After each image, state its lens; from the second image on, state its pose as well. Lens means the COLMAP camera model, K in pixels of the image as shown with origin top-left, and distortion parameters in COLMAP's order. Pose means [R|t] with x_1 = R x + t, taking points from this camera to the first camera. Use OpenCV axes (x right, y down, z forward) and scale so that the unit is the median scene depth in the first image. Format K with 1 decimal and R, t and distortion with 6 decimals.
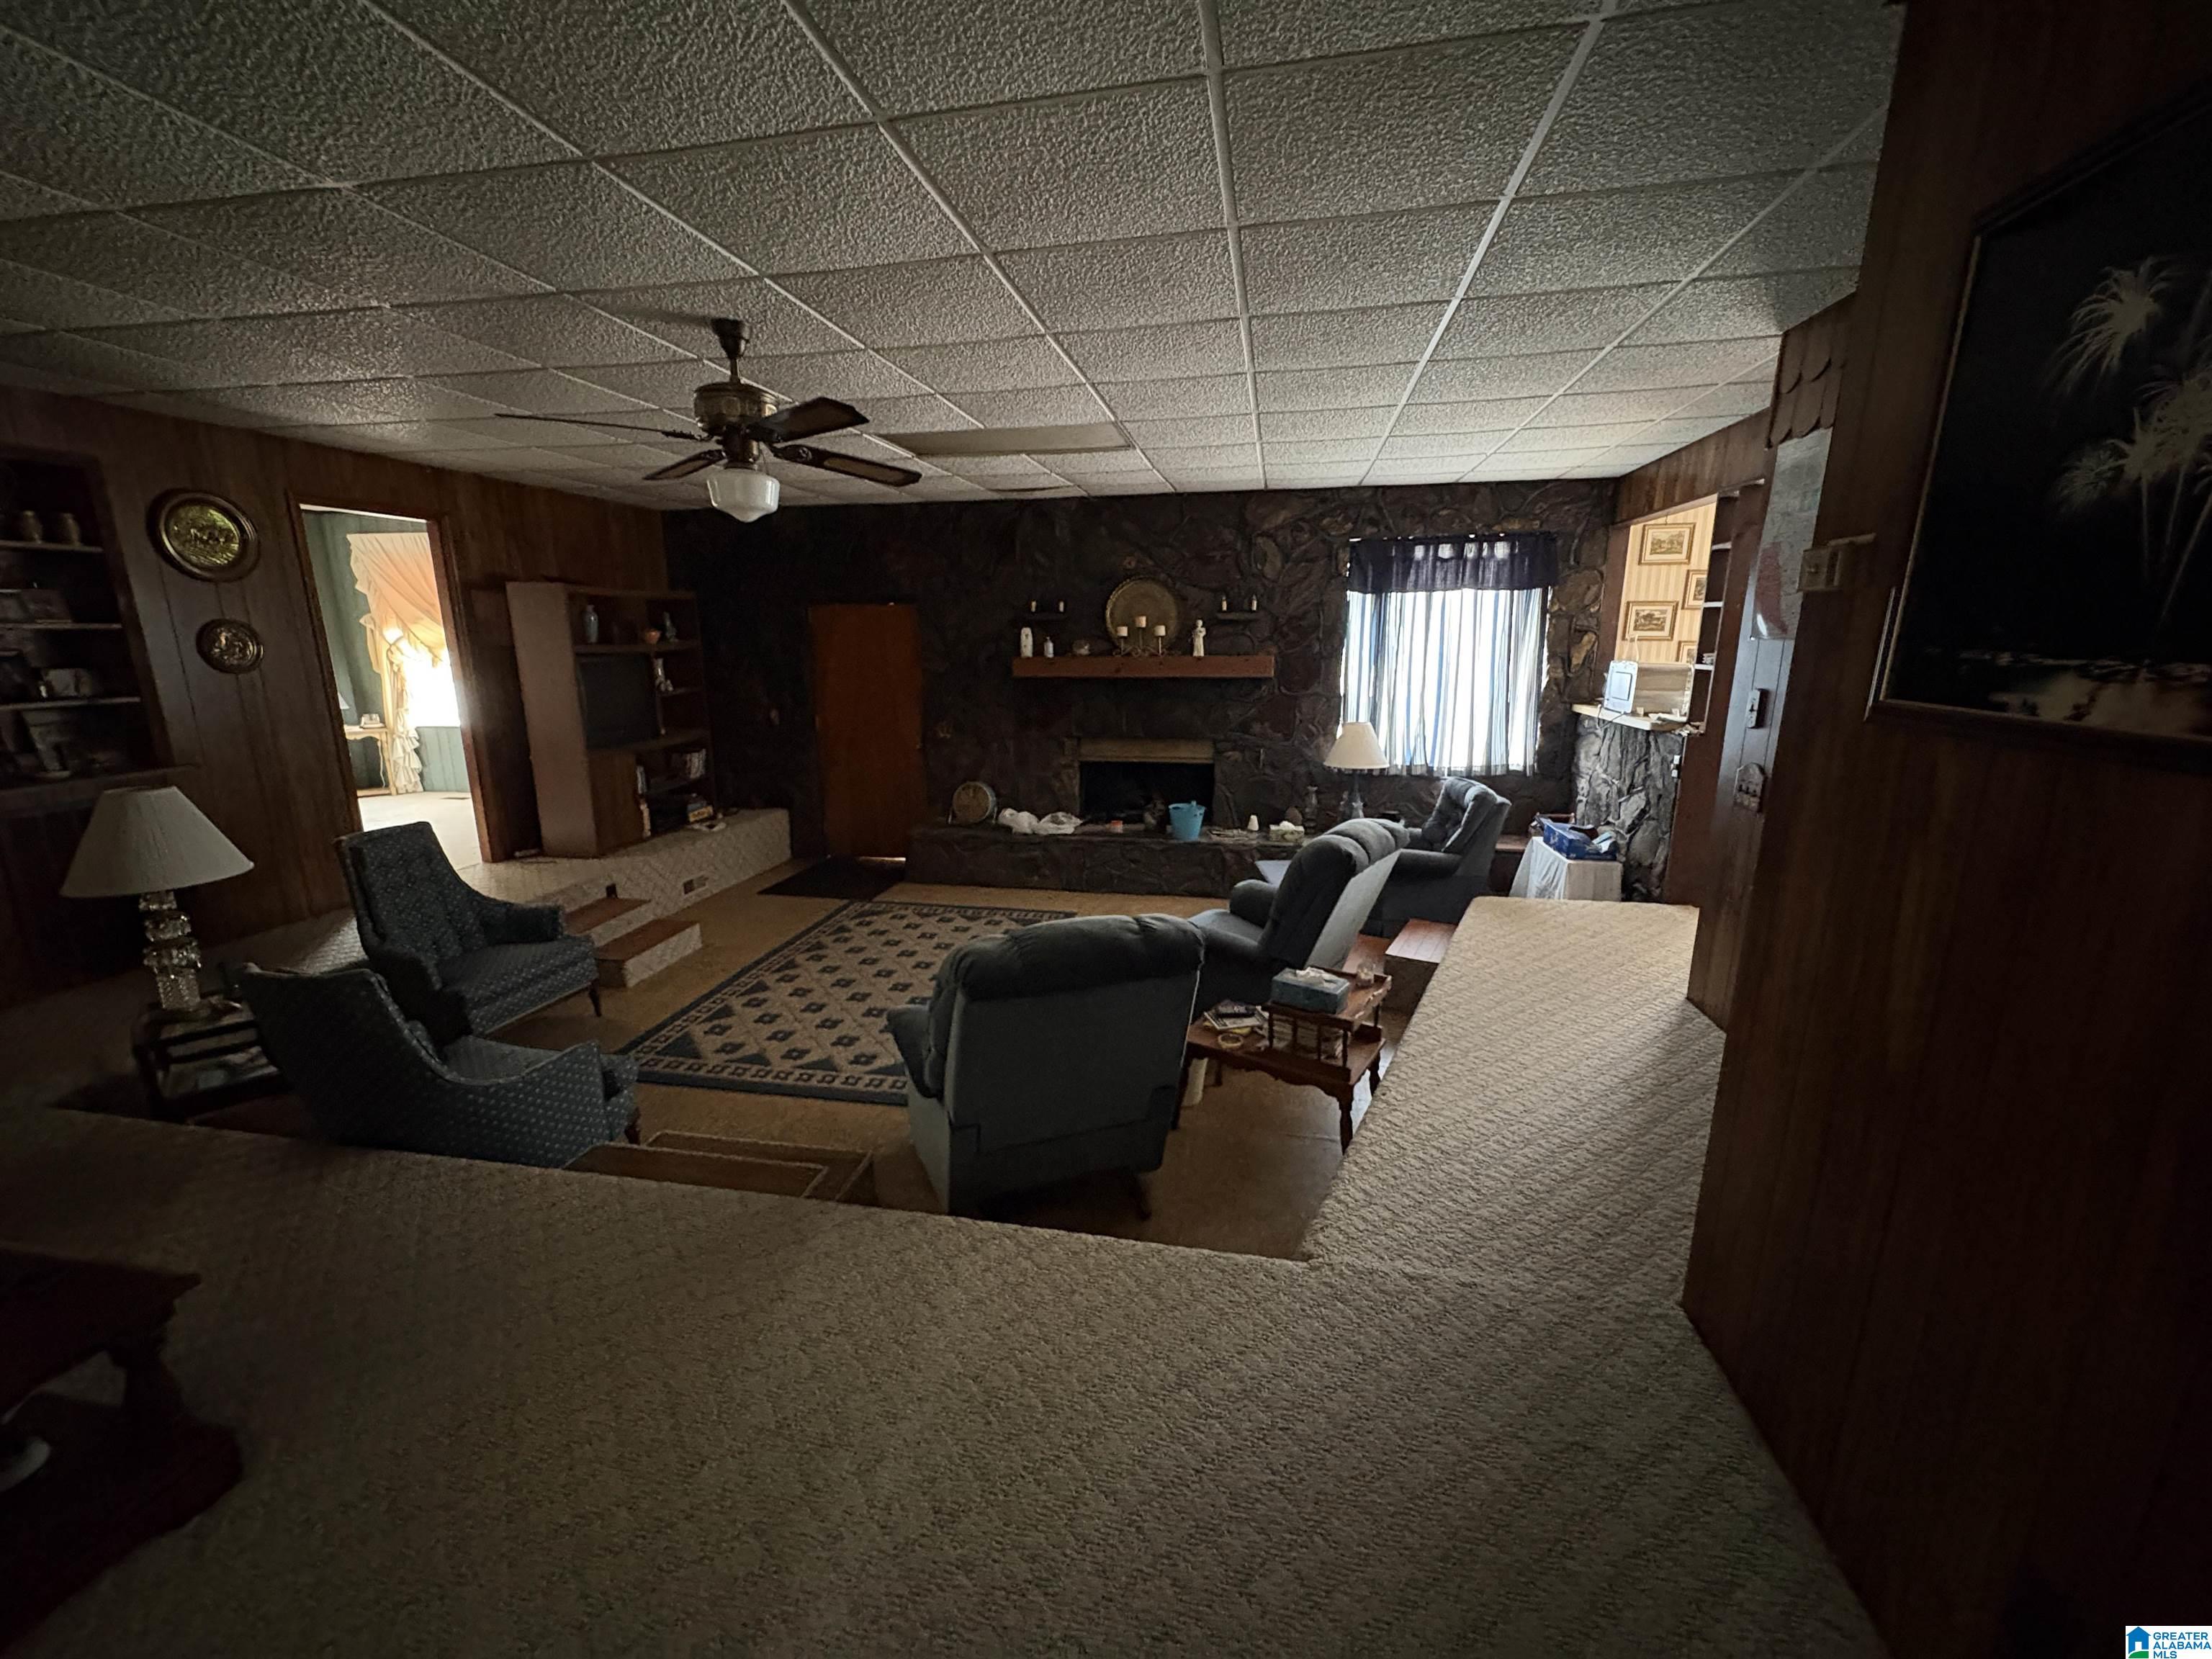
lens RADIAL K [[882.7, 0, 1113.5], [0, 882.7, 834.2], [0, 0, 1]] dist [0.001115, 0.000457]
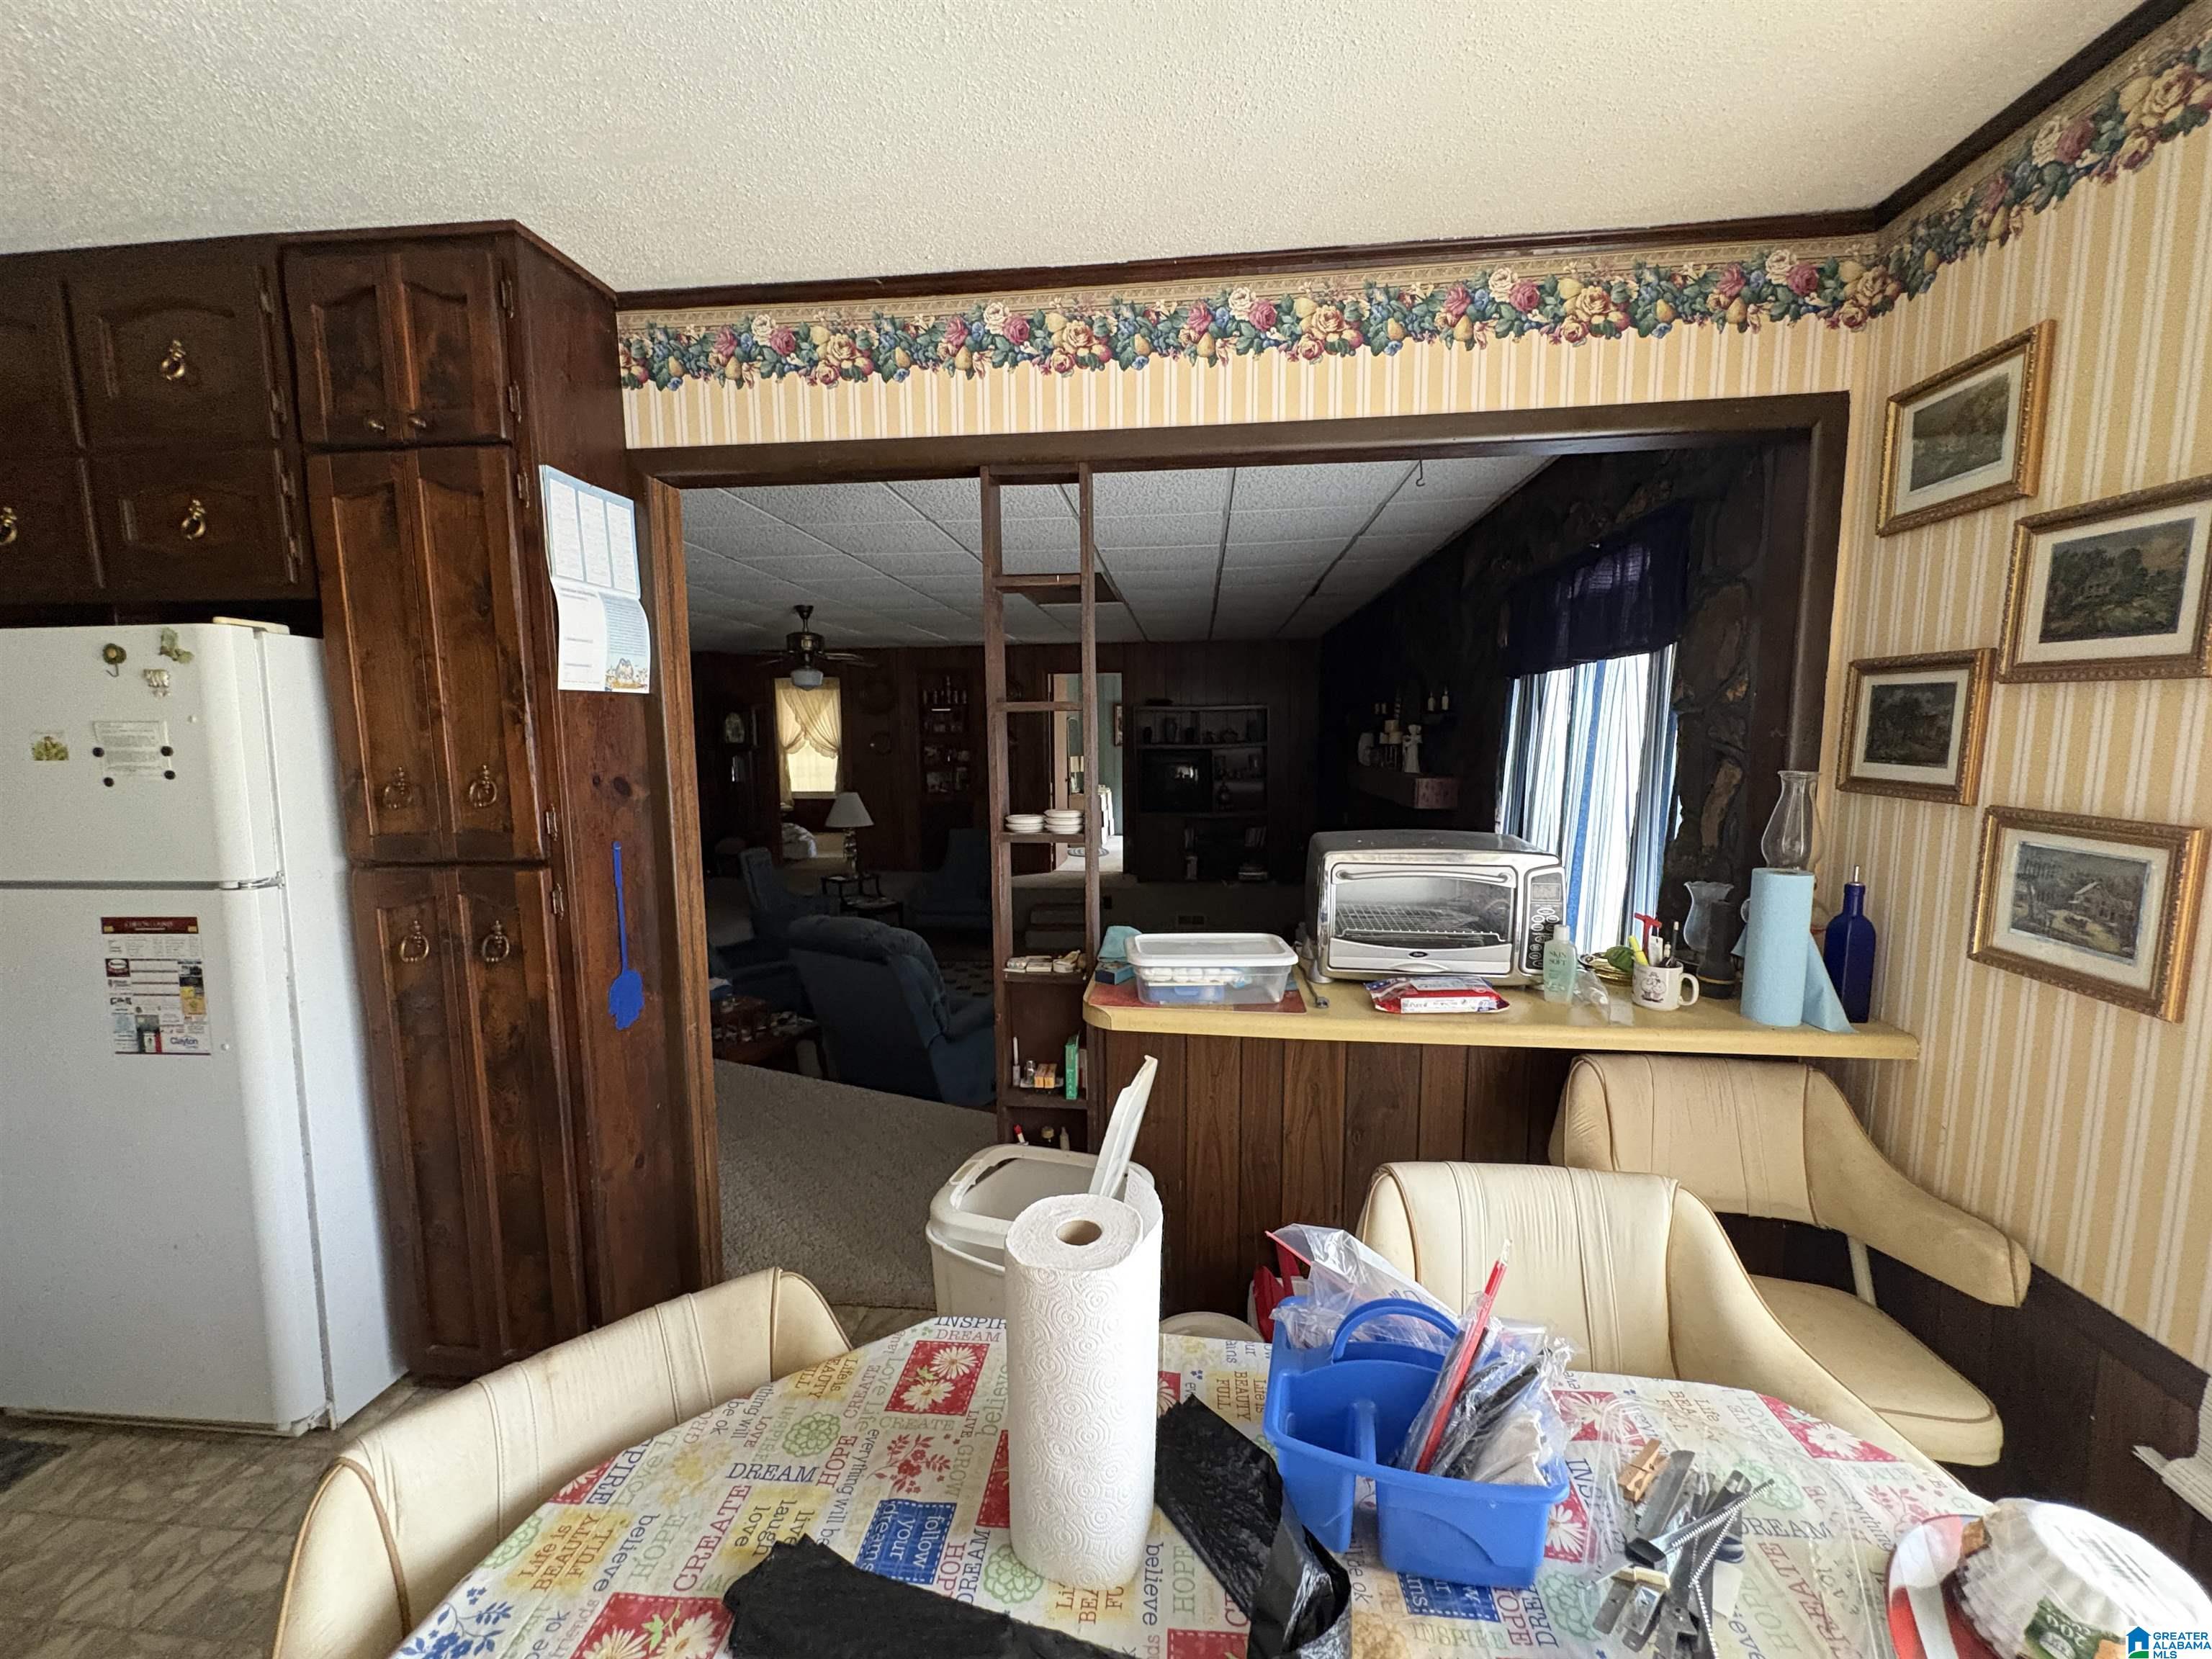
lens RADIAL K [[882.7, 0, 1100.4], [0, 882.7, 832.8], [0, 0, 1]] dist [0.001115, 0.000457]
pose [[0.071162, 0.117563, -0.990512, 0.843726], [-0.210666, 0.972401, 0.100279, -0.180621], [0.974964, 0.201532, 0.093964, 0.725830]]
